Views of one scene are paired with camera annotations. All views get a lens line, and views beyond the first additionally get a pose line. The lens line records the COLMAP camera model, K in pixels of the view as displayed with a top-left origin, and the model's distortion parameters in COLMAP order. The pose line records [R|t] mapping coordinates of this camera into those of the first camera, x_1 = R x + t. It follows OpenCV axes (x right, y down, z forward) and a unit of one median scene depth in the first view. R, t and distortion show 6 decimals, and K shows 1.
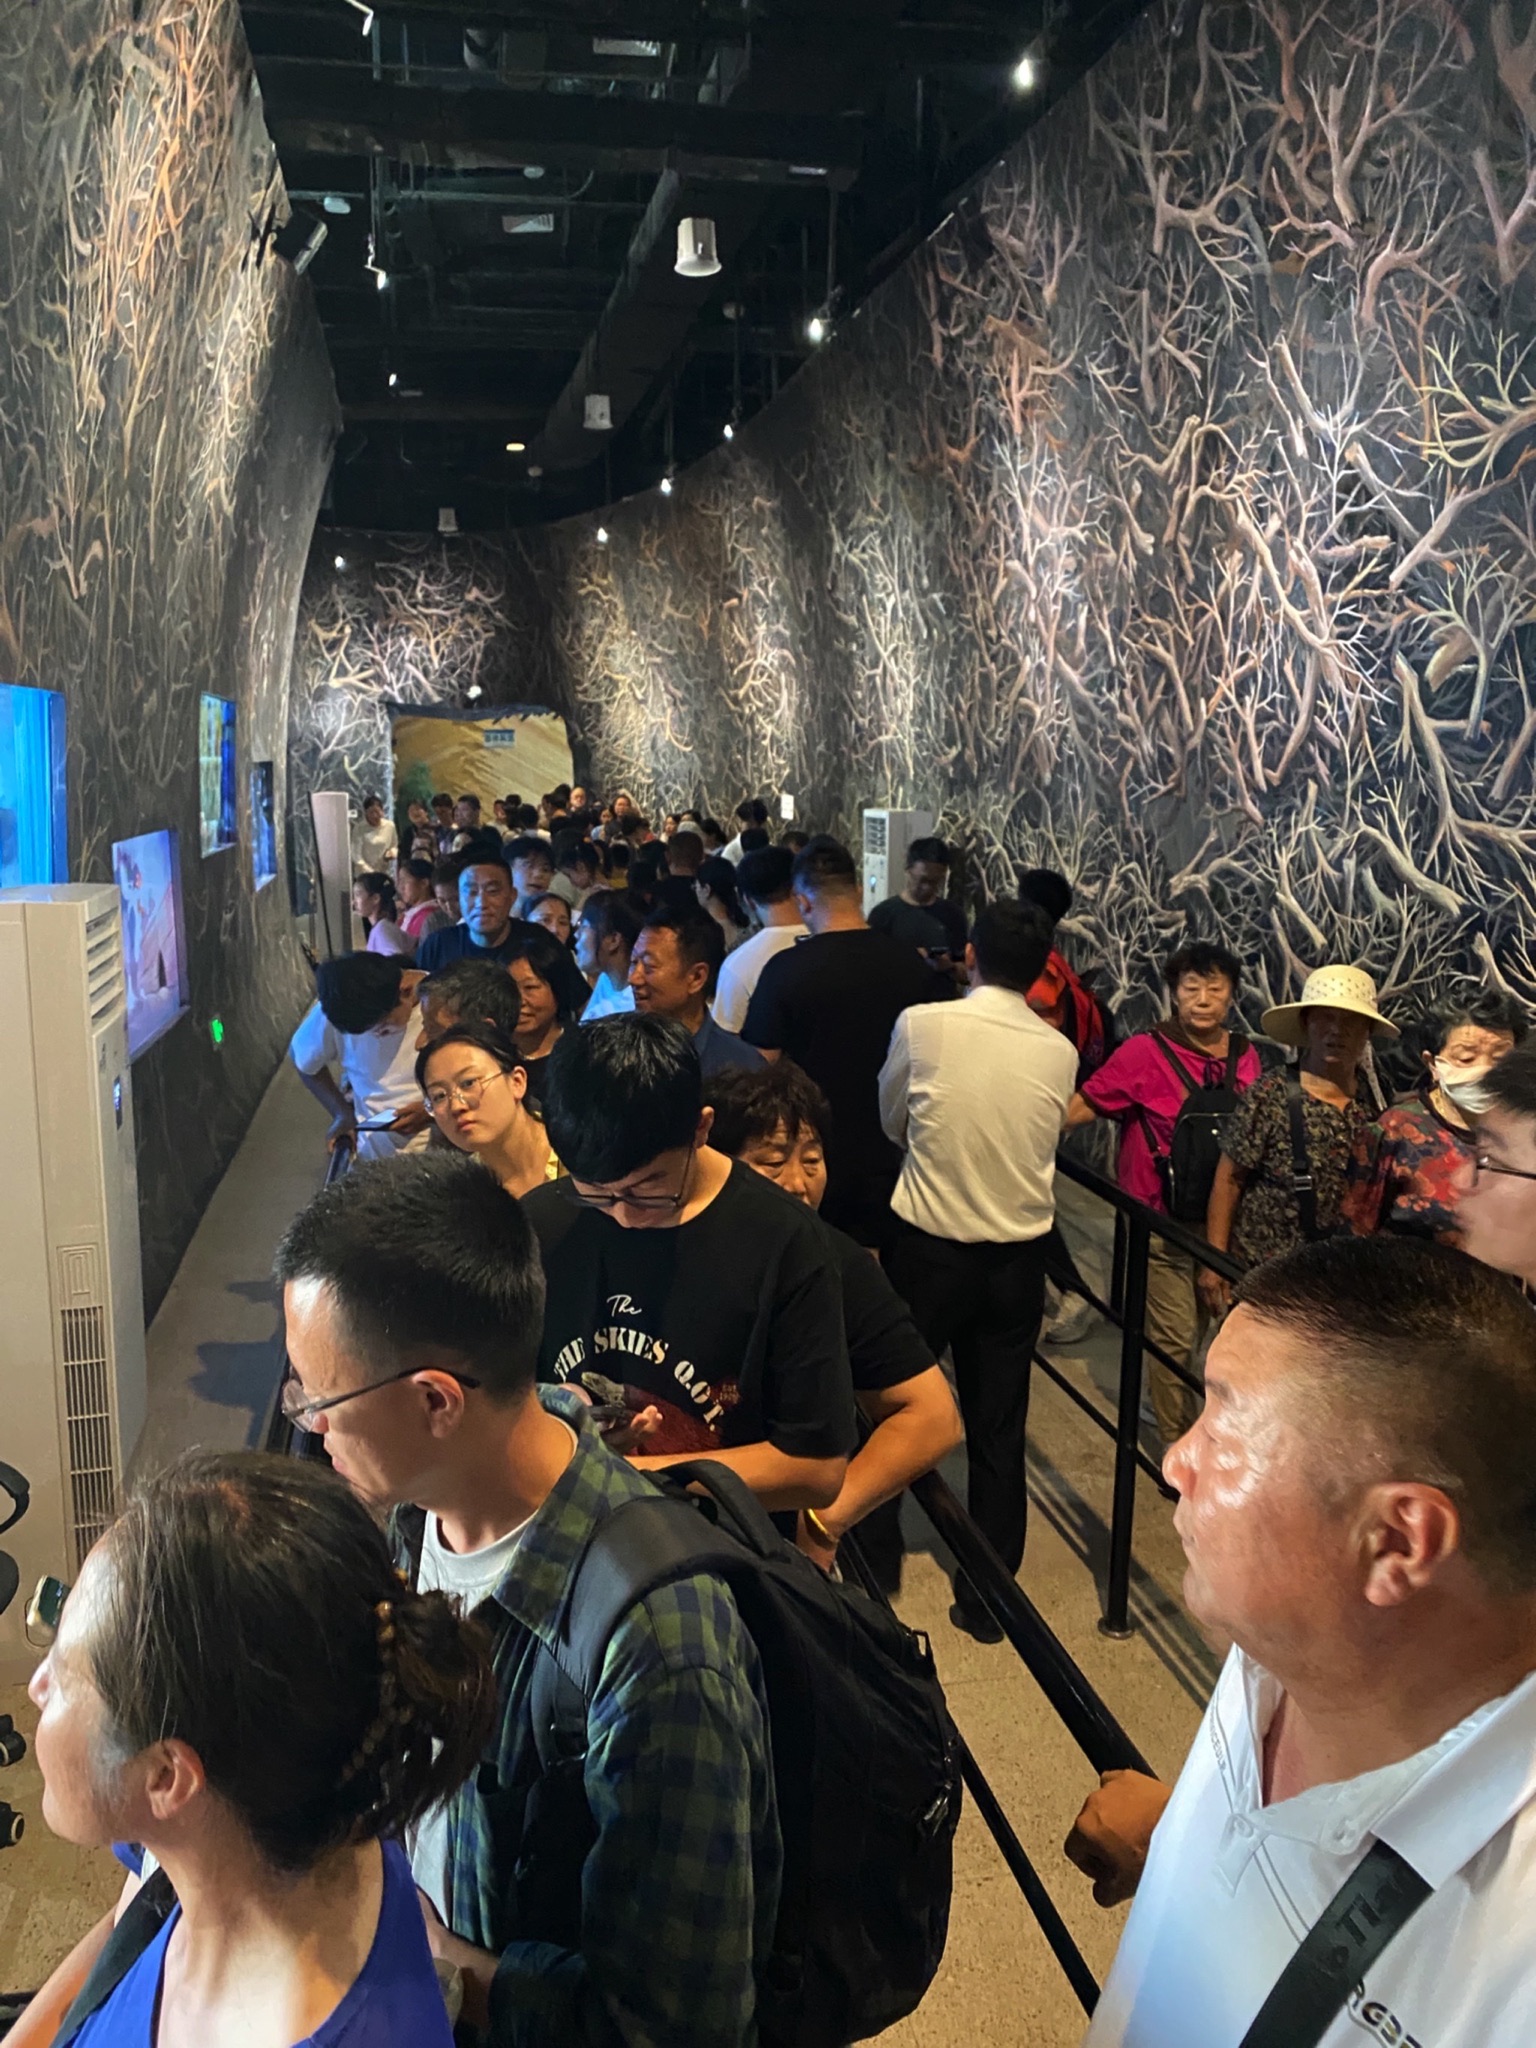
lens RADIAL K [[1552.0, 0, 768.0], [0, 1552.0, 1024.0], [0, 0, 1]] dist [0.055464, -0.241762]
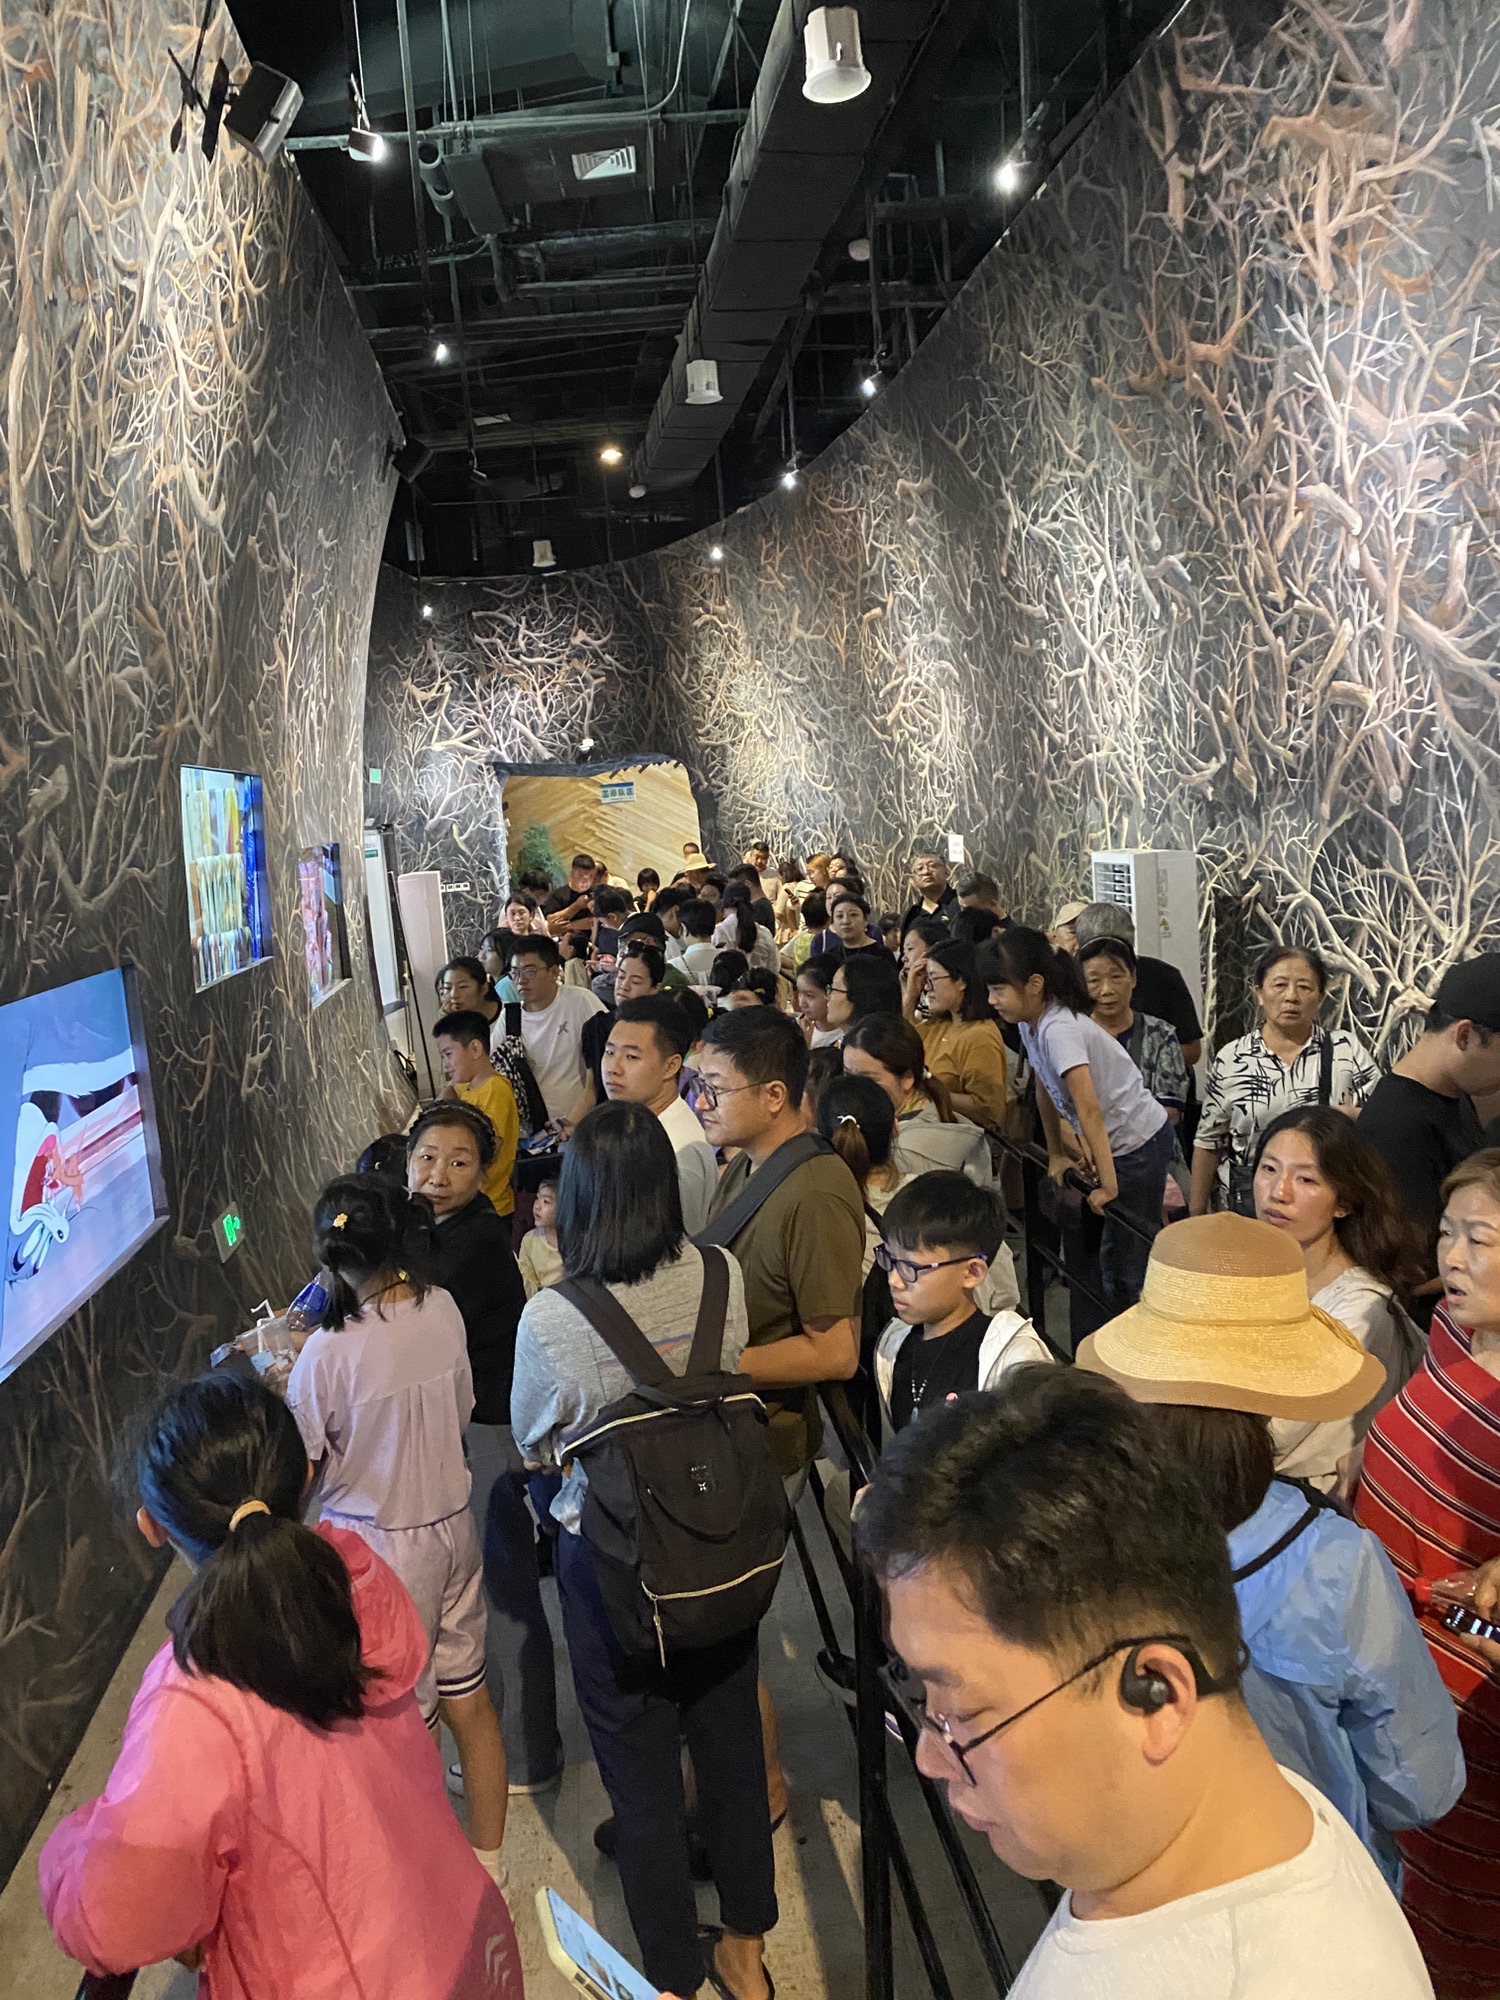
lens RADIAL K [[1514.4, 0, 750.0], [0, 1514.4, 1000.0], [0, 0, 1]] dist [-0.046461, -0.005125]
pose [[0.993094, -0.063189, -0.098852, -0.030634], [0.059744, 0.997512, -0.037433, -0.047946], [0.100972, 0.031269, 0.994398, 0.256236]]
